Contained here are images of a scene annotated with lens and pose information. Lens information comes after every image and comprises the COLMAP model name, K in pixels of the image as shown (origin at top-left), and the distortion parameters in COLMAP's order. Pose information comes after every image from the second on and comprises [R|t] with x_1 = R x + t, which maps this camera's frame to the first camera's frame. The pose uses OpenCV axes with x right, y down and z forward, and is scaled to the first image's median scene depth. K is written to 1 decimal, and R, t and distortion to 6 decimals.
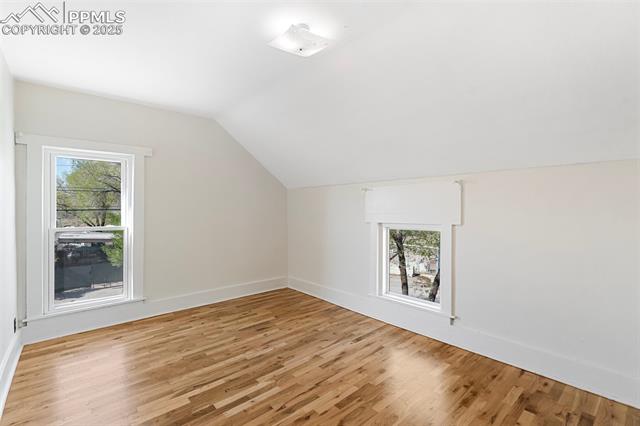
lens RADIAL K [[294.9, 0, 319.9], [0, 294.9, 210.6], [0, 0, 1]] dist [-0.003854, 0.003299]
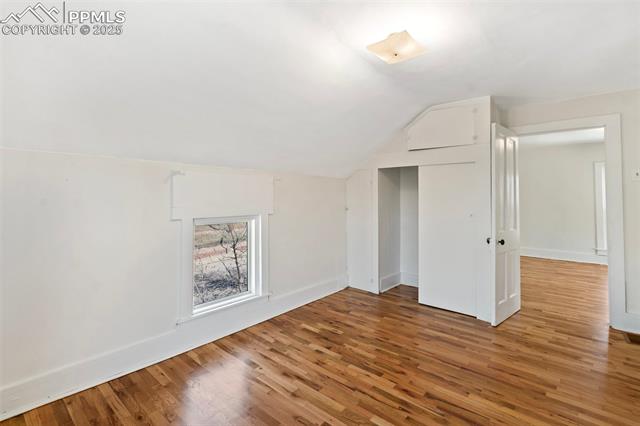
lens RADIAL K [[294.9, 0, 316.5], [0, 294.9, 198.1], [0, 0, 1]] dist [-0.003854, 0.003299]
pose [[-0.133409, 0.008335, 0.991026, -0.813789], [0.004777, 0.999958, -0.007767, -0.004830], [-0.991050, 0.003698, -0.133443, 1.097139]]
